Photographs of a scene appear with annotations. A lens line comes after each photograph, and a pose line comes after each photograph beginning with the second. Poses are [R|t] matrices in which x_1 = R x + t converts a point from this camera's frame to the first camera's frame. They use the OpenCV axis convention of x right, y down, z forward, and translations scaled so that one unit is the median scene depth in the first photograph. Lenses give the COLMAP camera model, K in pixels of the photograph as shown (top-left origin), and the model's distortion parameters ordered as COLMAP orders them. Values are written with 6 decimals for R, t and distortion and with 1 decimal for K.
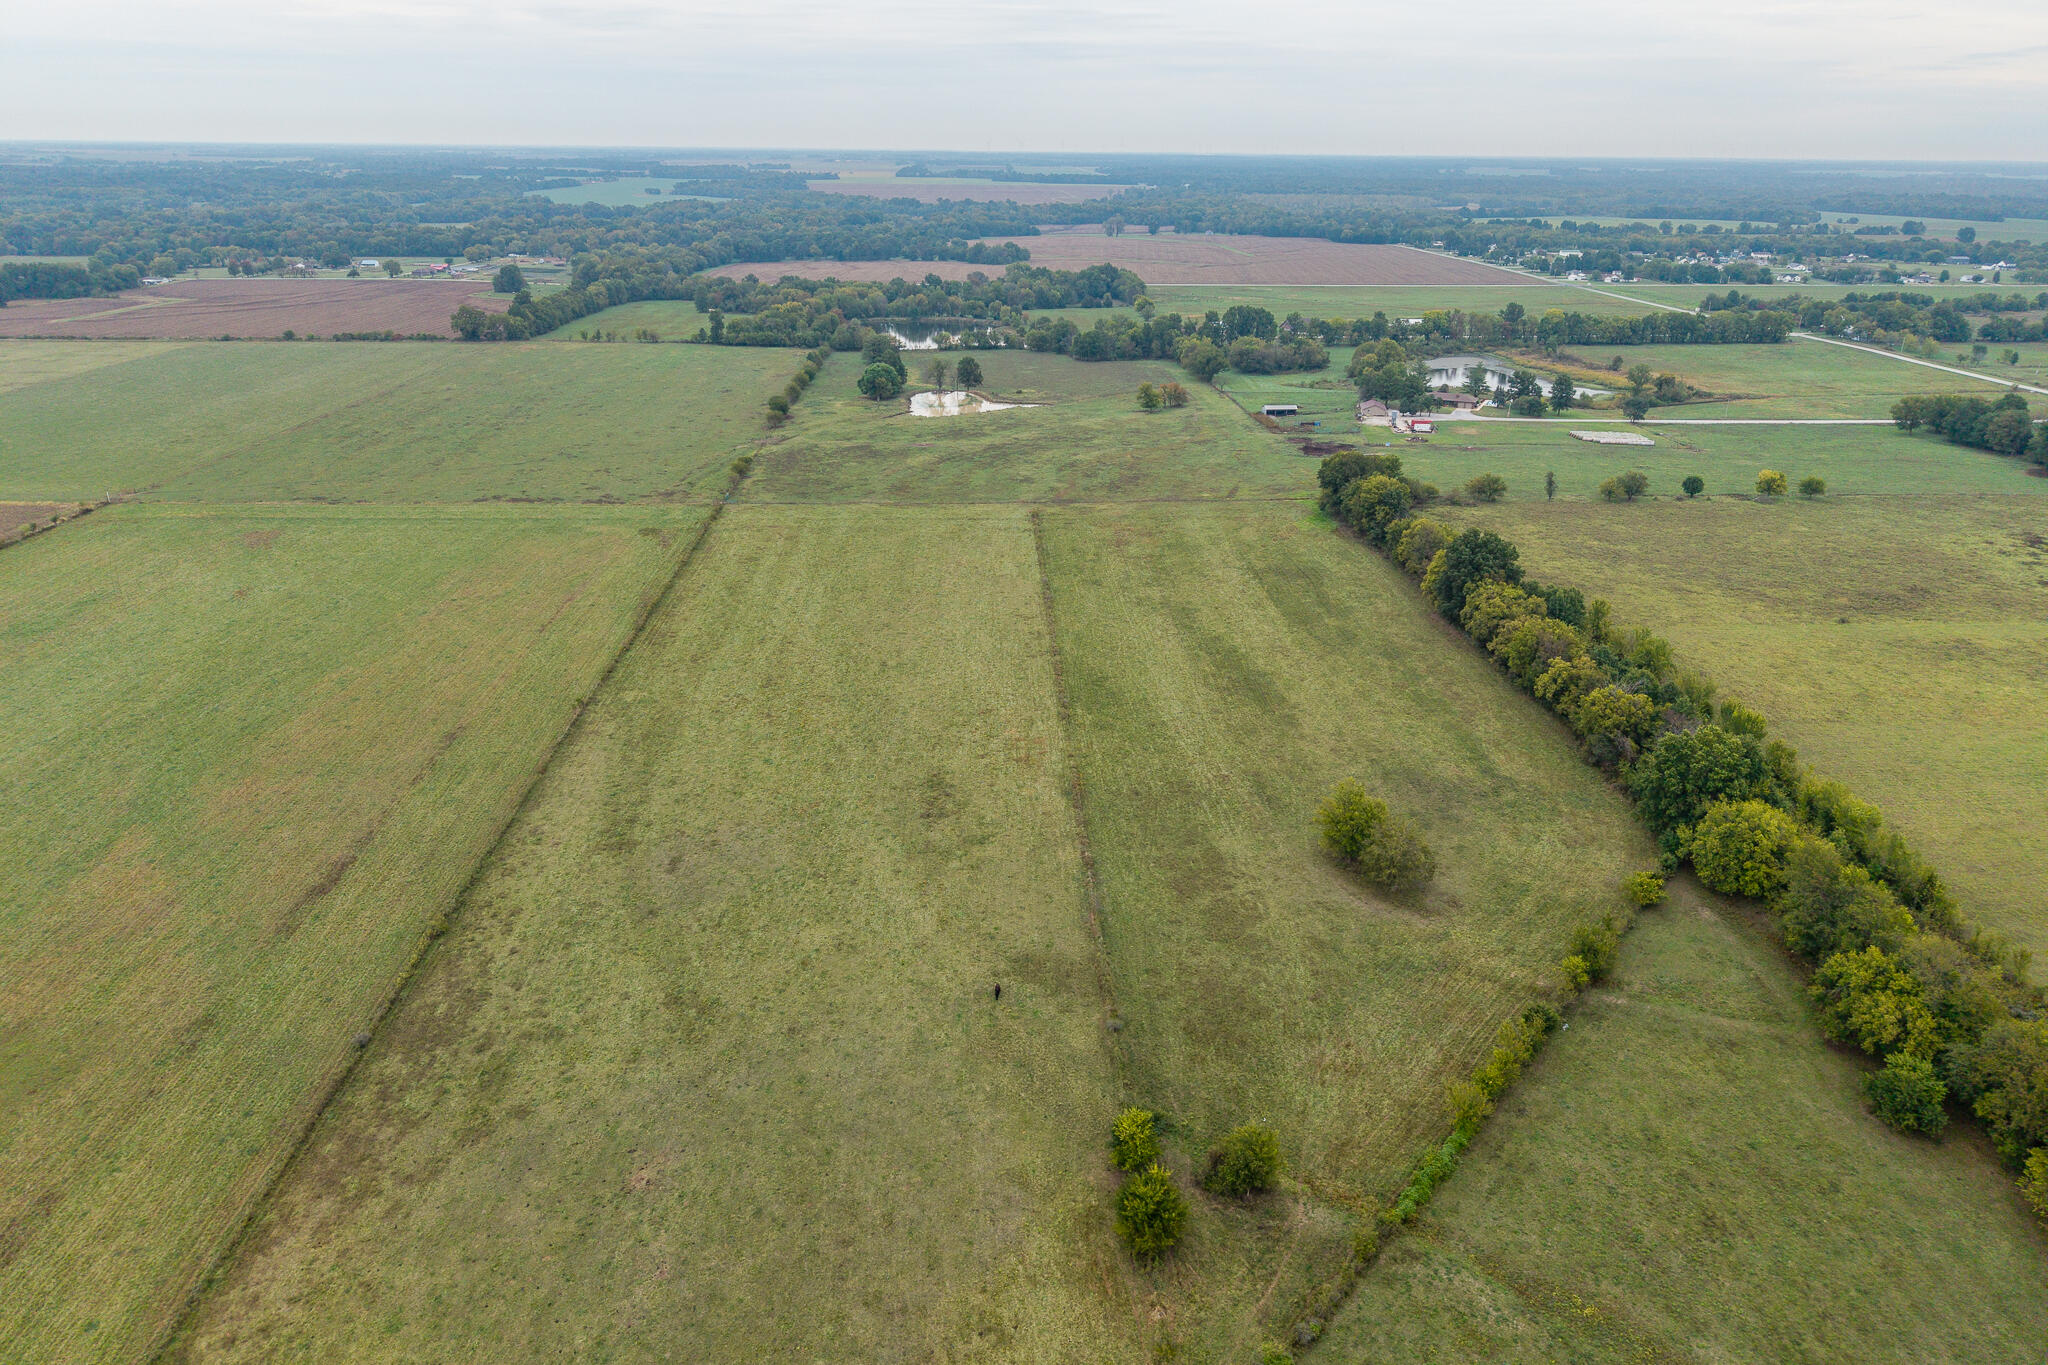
lens RADIAL K [[1371.7, 0, 1017.6], [0, 1371.7, 688.7], [0, 0, 1]] dist [0.027361, -0.029001]
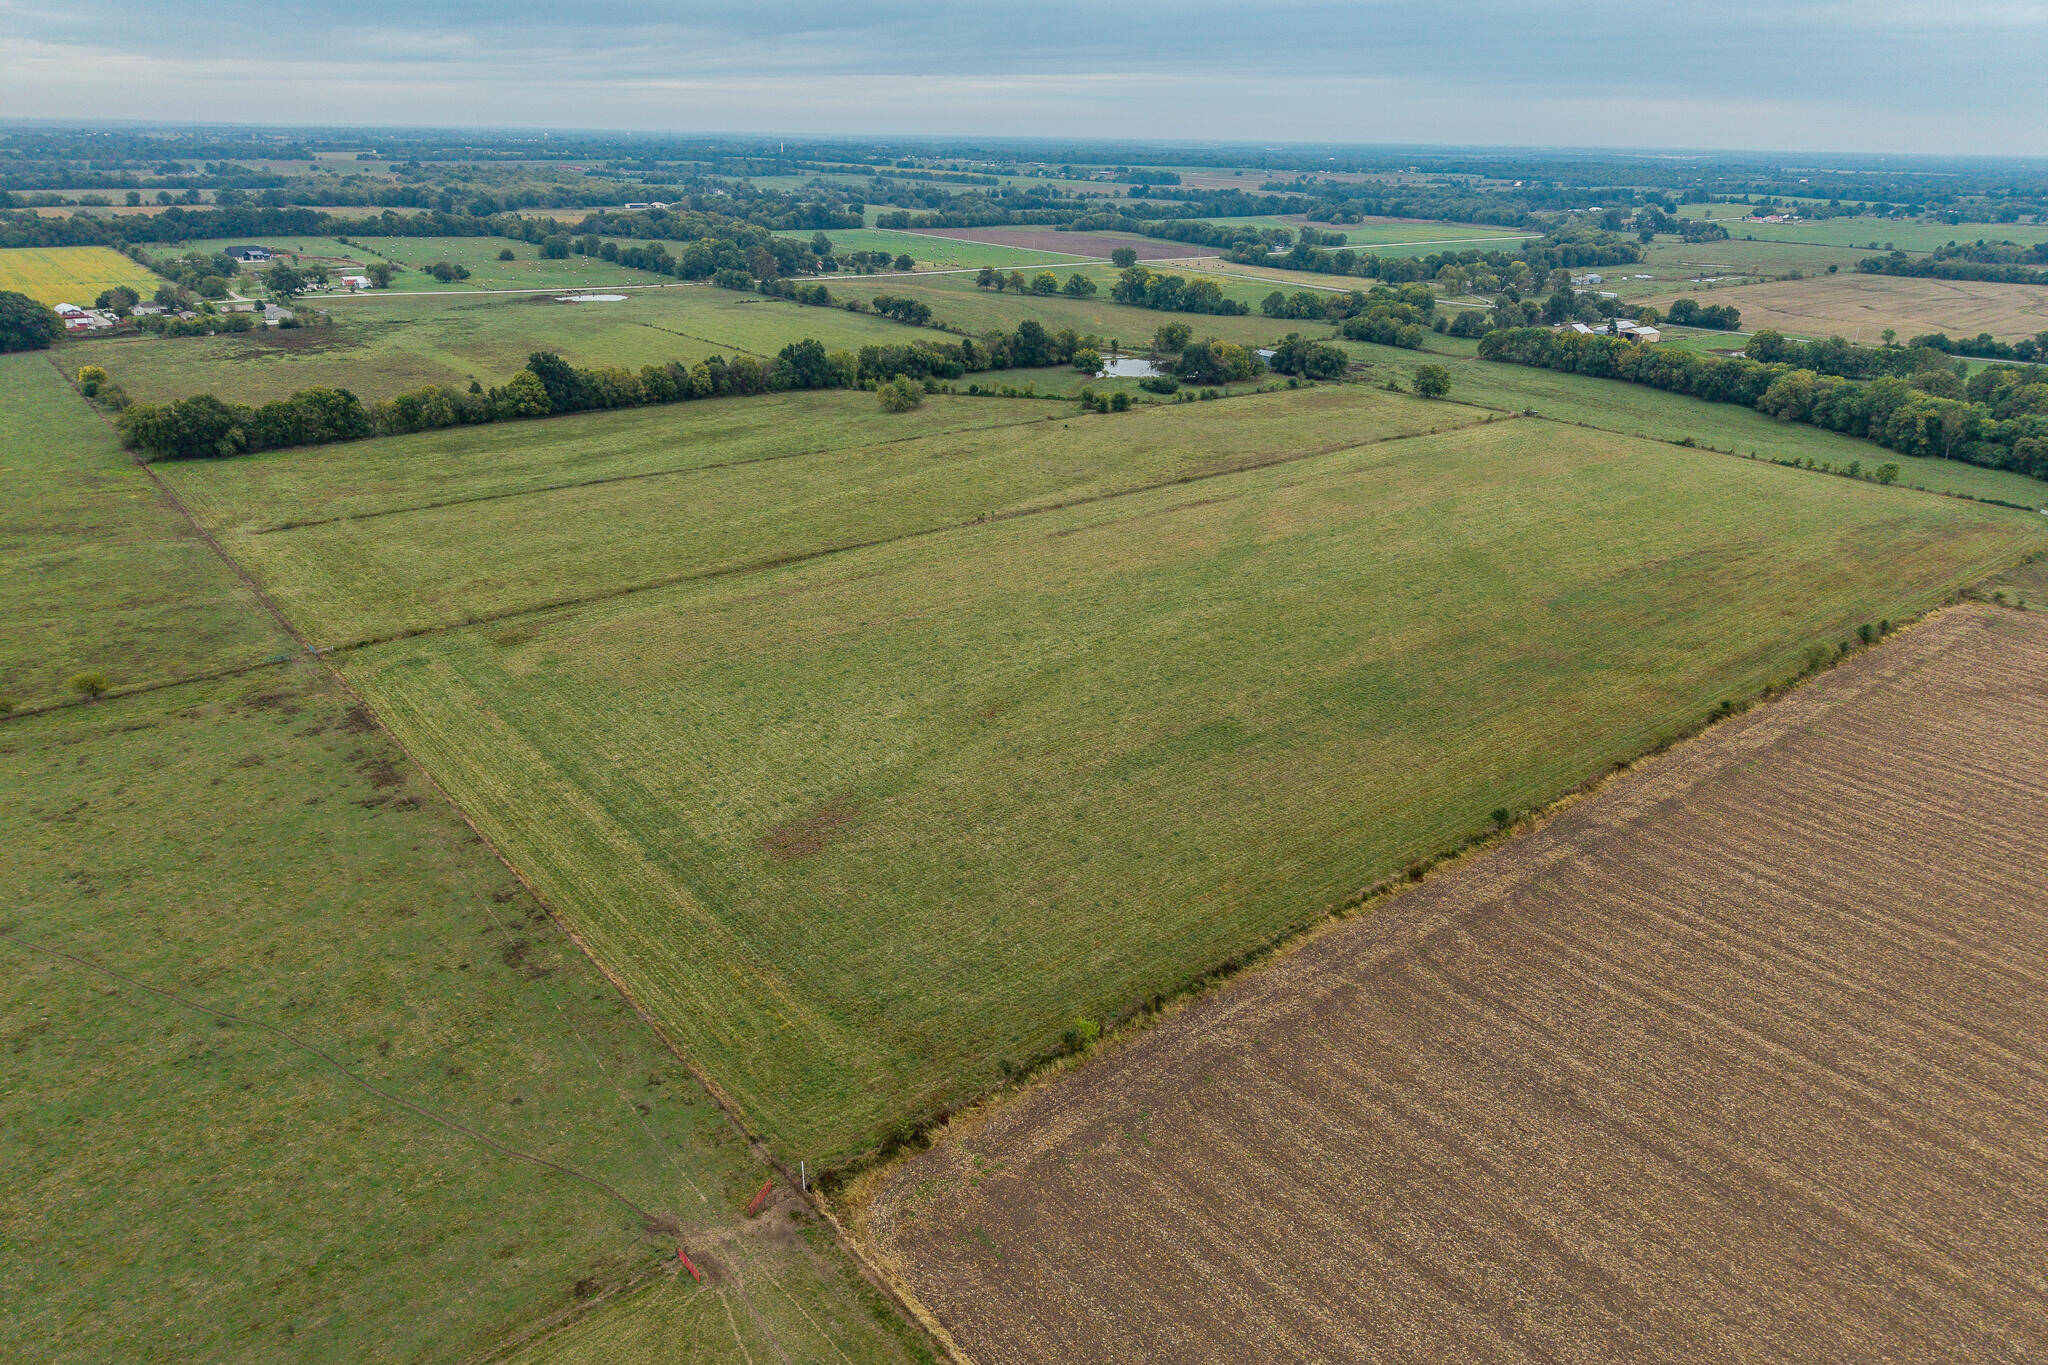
lens RADIAL K [[1371.7, 0, 1028.1], [0, 1371.7, 675.9], [0, 0, 1]] dist [0.027361, -0.029001]
pose [[-0.619793, -0.308053, 0.721776, -0.953176], [0.265836, 0.782943, 0.562434, -0.430095], [-0.738368, 0.540467, -0.403371, 1.097910]]
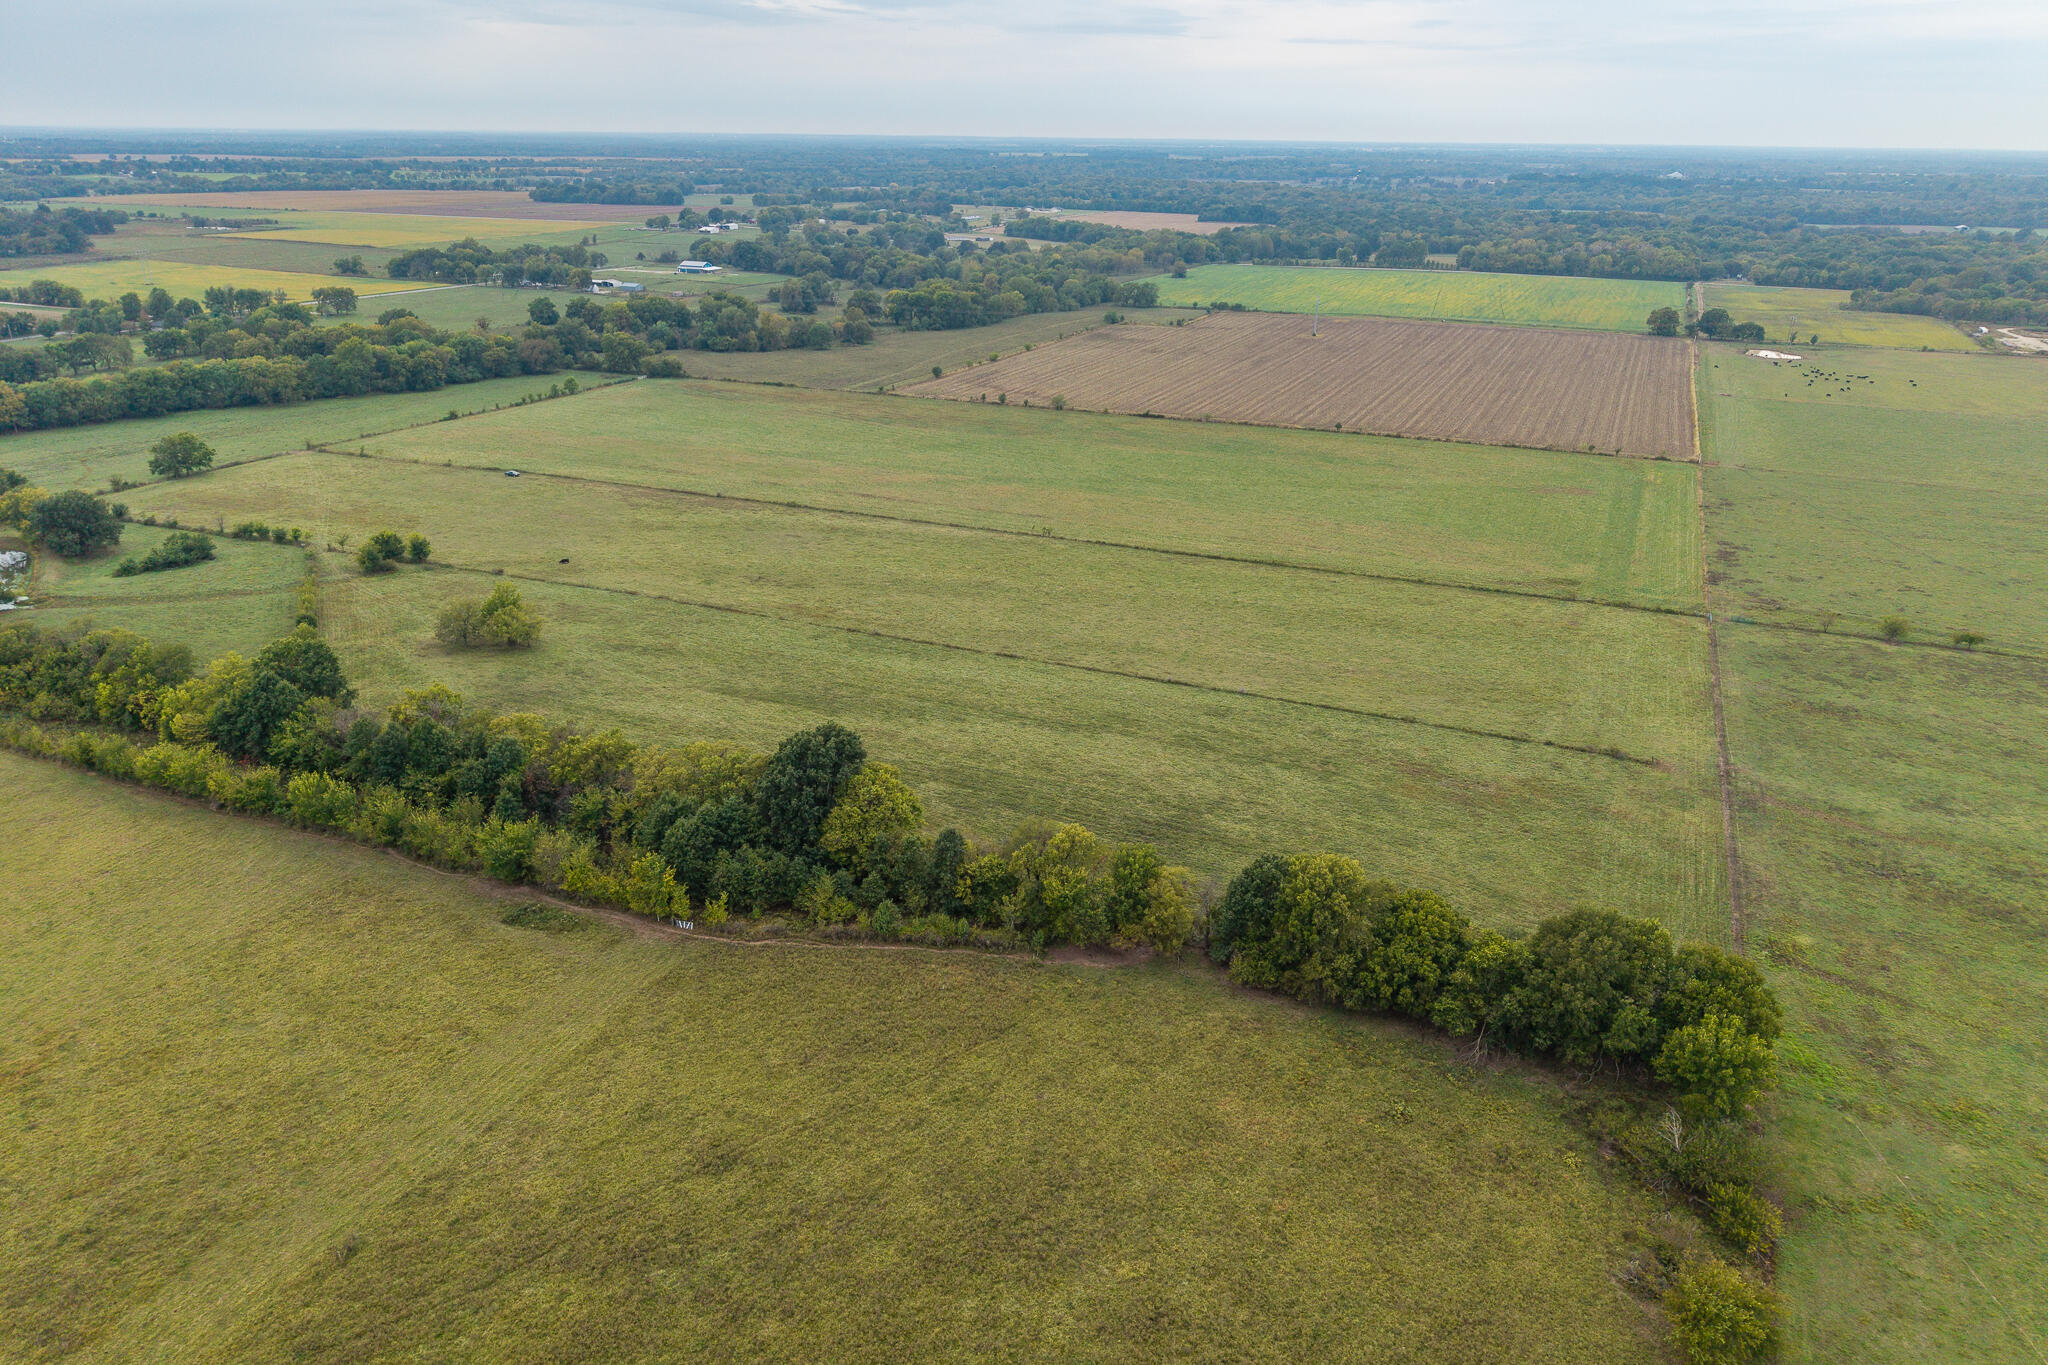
lens RADIAL K [[1371.7, 0, 1036.2], [0, 1371.7, 690.6], [0, 0, 1]] dist [0.027361, -0.029001]
pose [[-0.411897, 0.328722, -0.849872, 0.643235], [-0.350992, 0.803465, 0.480883, -0.363746], [0.840920, 0.496373, -0.215566, 0.938703]]
